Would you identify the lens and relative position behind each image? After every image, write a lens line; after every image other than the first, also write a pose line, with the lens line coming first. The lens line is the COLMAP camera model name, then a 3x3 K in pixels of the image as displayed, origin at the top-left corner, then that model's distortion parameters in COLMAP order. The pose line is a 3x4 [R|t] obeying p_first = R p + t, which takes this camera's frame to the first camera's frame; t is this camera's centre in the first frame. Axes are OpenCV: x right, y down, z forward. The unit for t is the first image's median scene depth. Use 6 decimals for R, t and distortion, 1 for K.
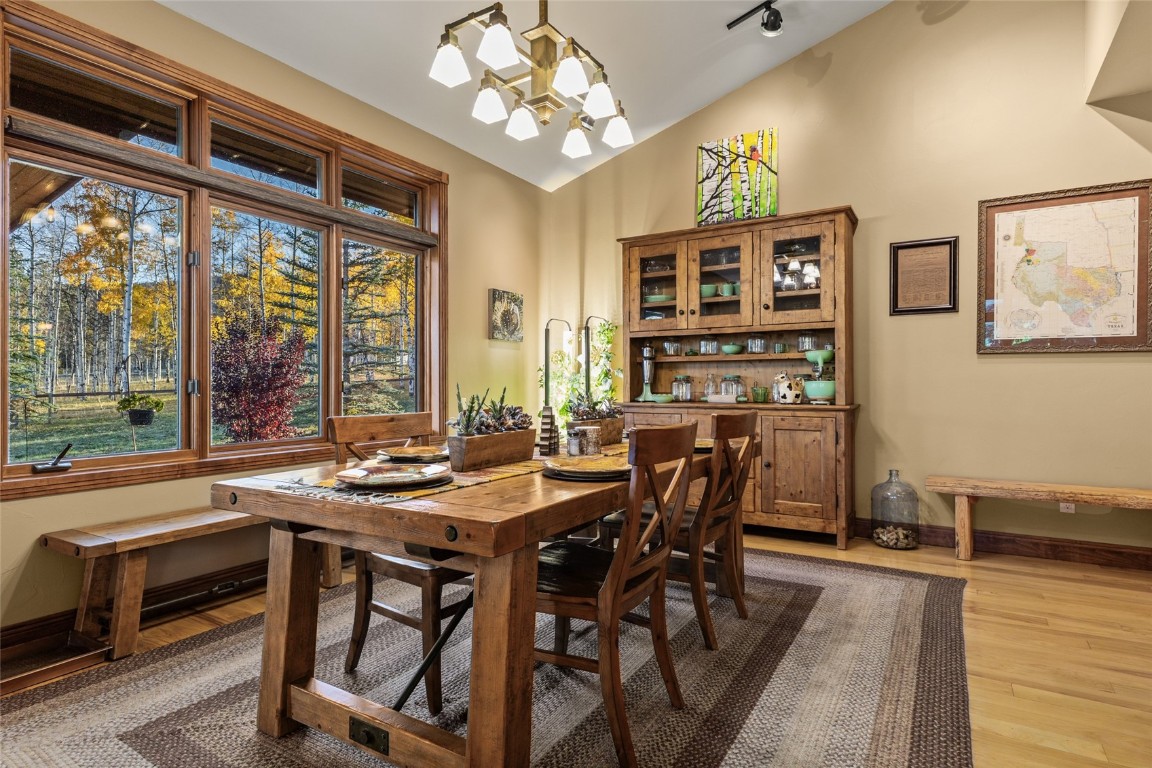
lens RADIAL K [[608.1, 0, 574.8], [0, 608.1, 381.0], [0, 0, 1]] dist [0.017907, -0.001633]
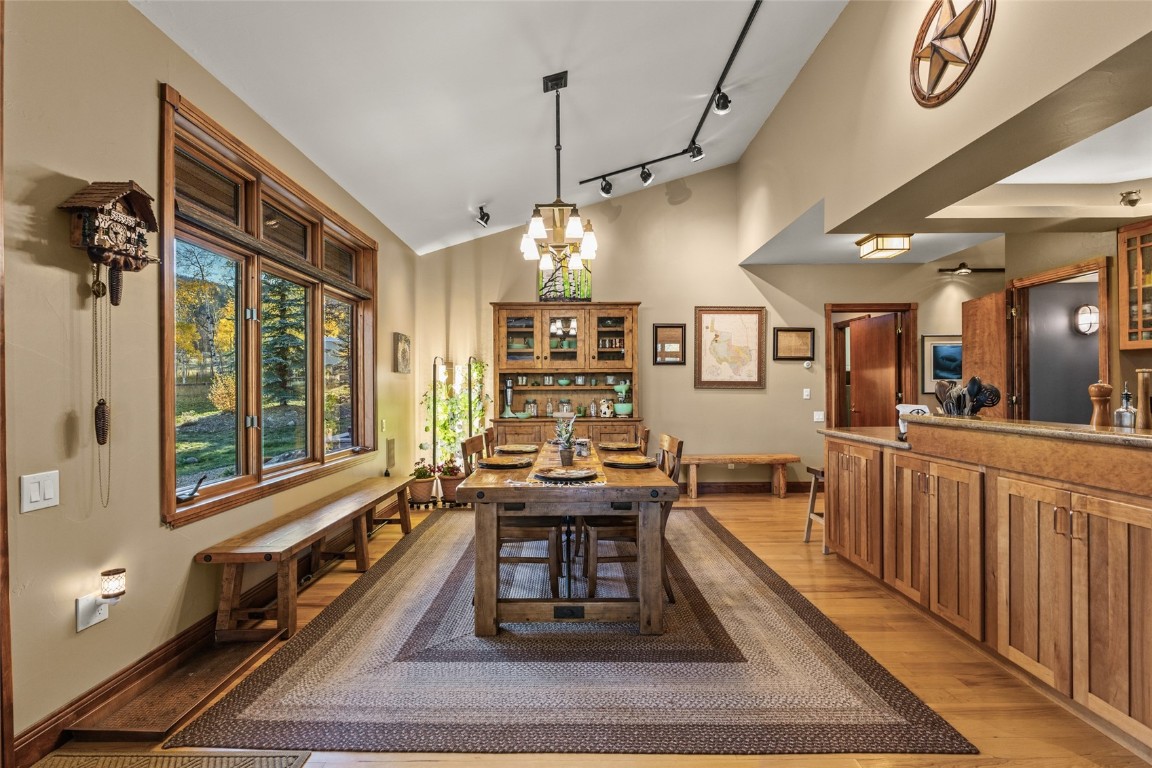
lens RADIAL K [[521.4, 0, 574.7], [0, 521.4, 388.9], [0, 0, 1]] dist [0.001838, -0.000002]
pose [[0.847792, 0.000030, 0.530328, -0.442087], [-0.001647, 0.999995, 0.002575, -0.040924], [-0.530326, -0.003057, 0.847788, -0.135570]]
